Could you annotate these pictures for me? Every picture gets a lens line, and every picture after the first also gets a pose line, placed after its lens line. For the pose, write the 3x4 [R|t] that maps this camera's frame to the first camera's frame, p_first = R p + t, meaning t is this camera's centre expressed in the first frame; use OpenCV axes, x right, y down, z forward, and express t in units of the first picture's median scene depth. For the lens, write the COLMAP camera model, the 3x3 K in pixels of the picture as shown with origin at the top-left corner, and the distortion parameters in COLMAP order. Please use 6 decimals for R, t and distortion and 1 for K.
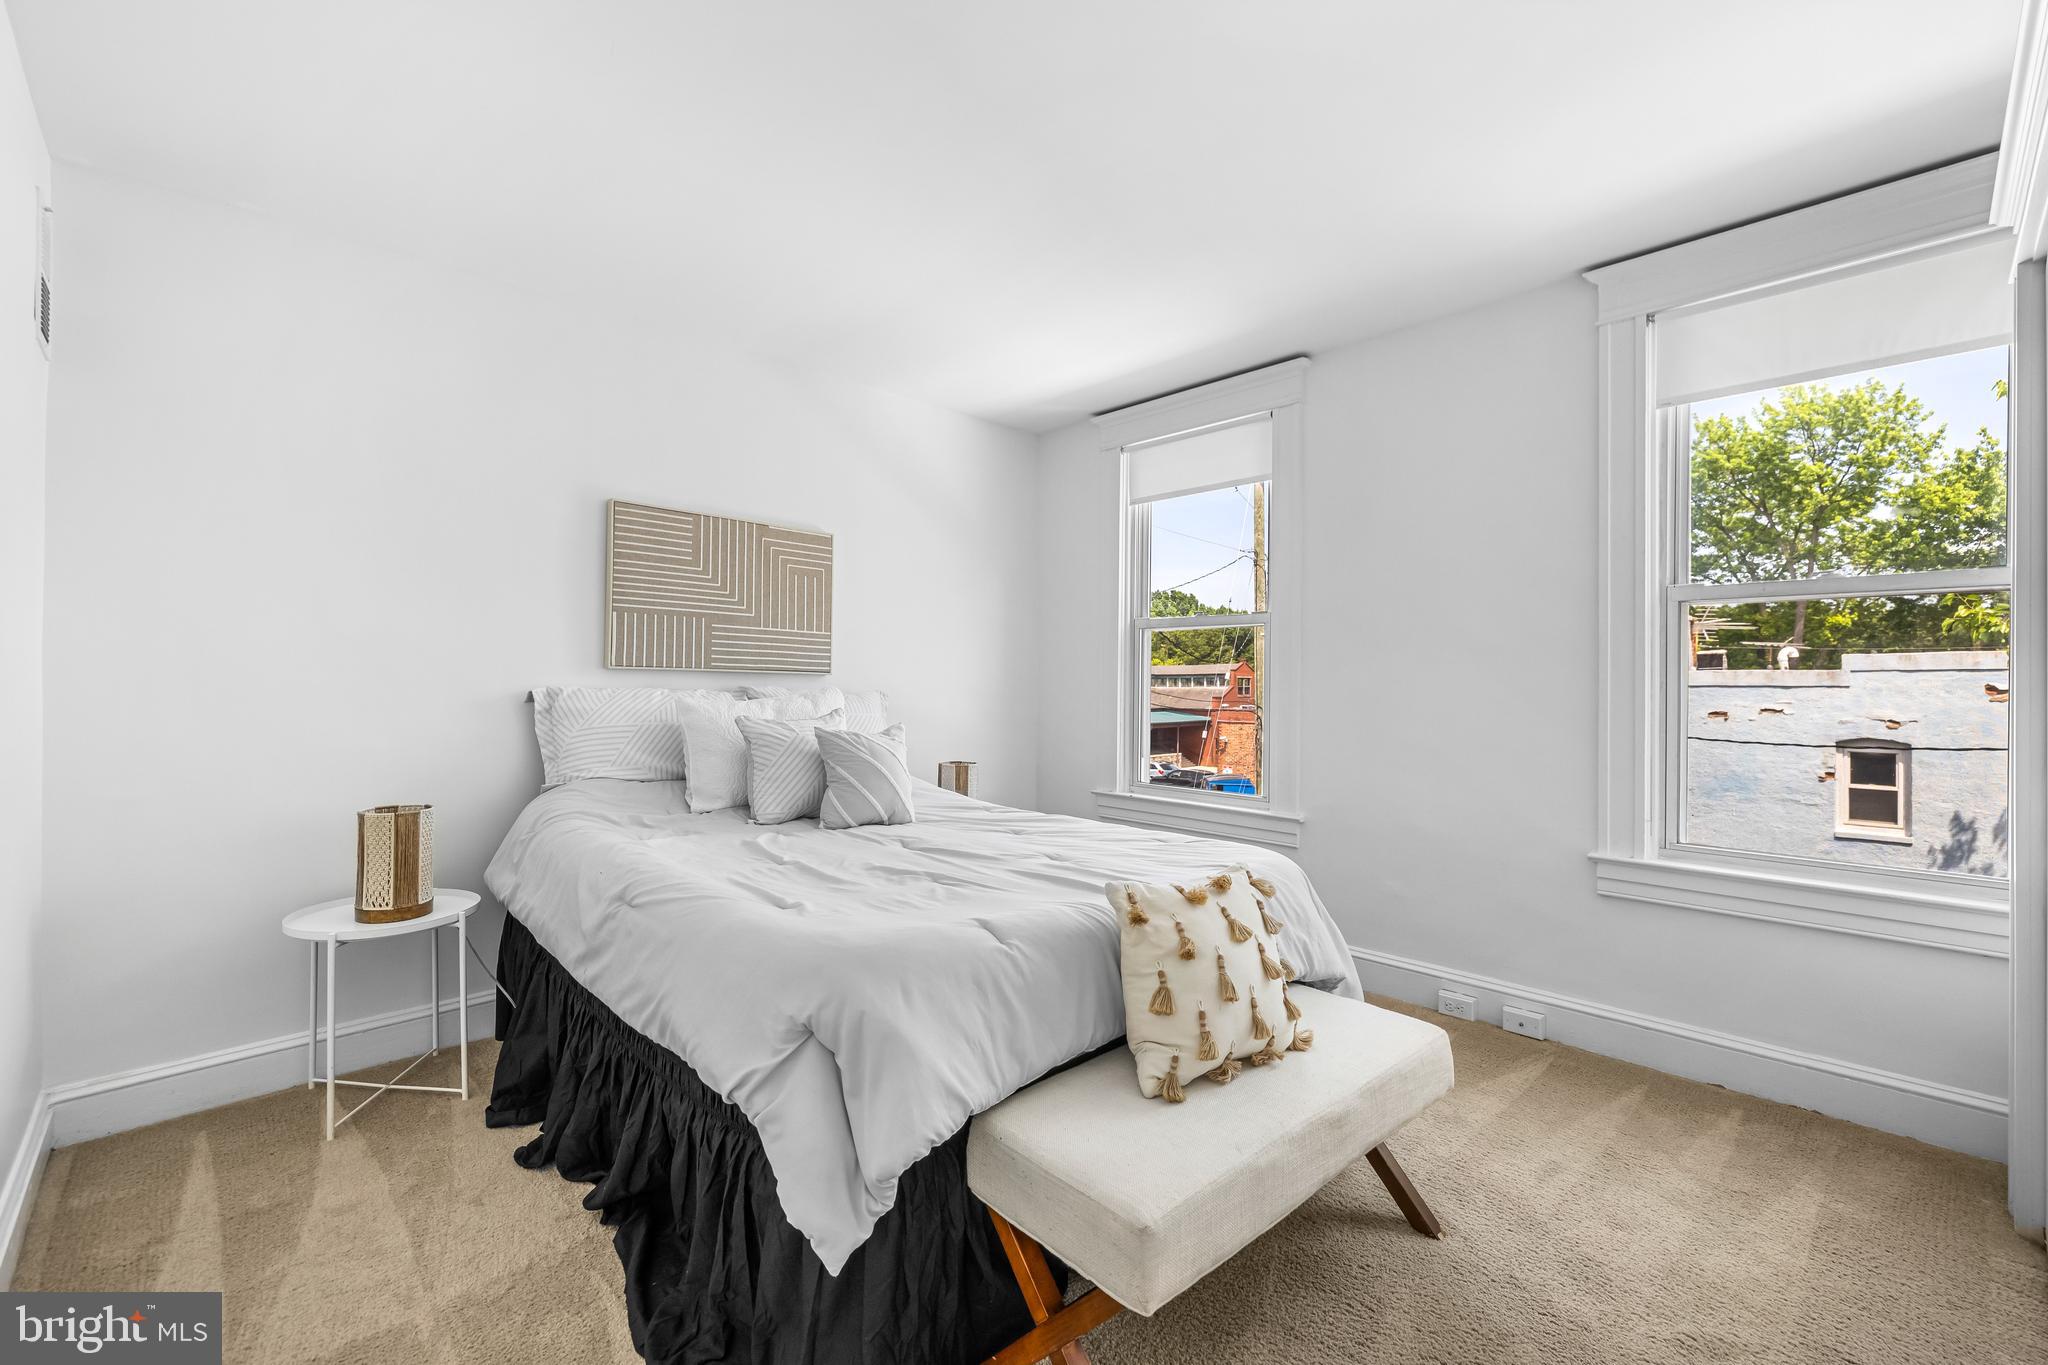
lens RADIAL K [[862.4, 0, 1033.2], [0, 862.4, 678.0], [0, 0, 1]] dist [0.008912, 0.000154]
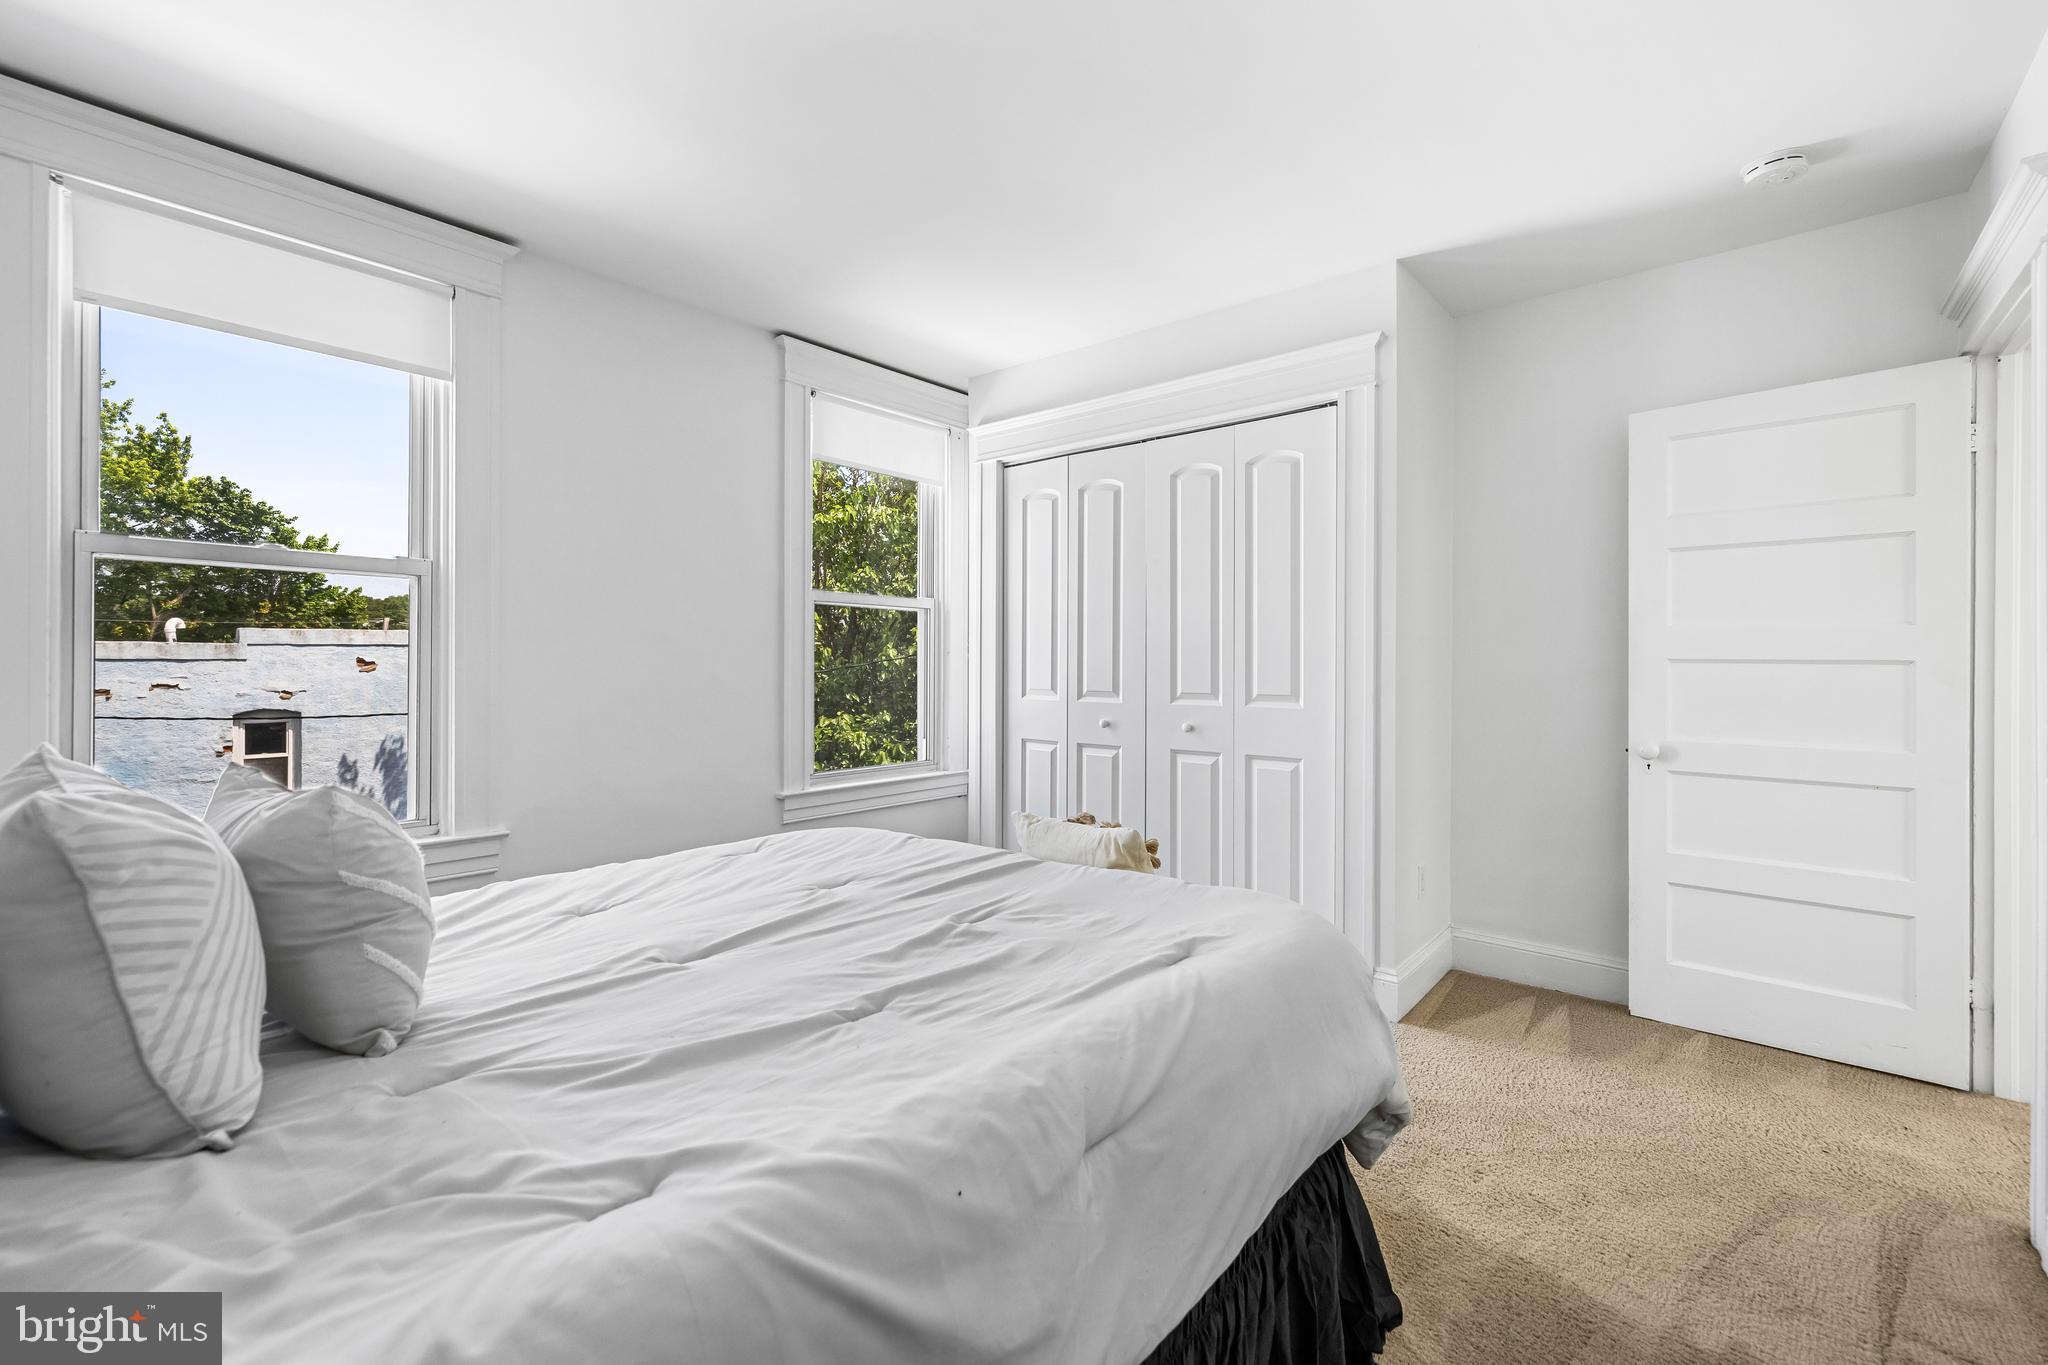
lens RADIAL K [[862.4, 0, 1023.9], [0, 862.4, 668.4], [0, 0, 1]] dist [0.008912, 0.000154]
pose [[-0.094736, -0.013162, 0.995415, -0.165841], [-0.008124, 0.999890, 0.012448, -0.000185], [-0.995469, -0.006907, -0.094833, 0.193815]]
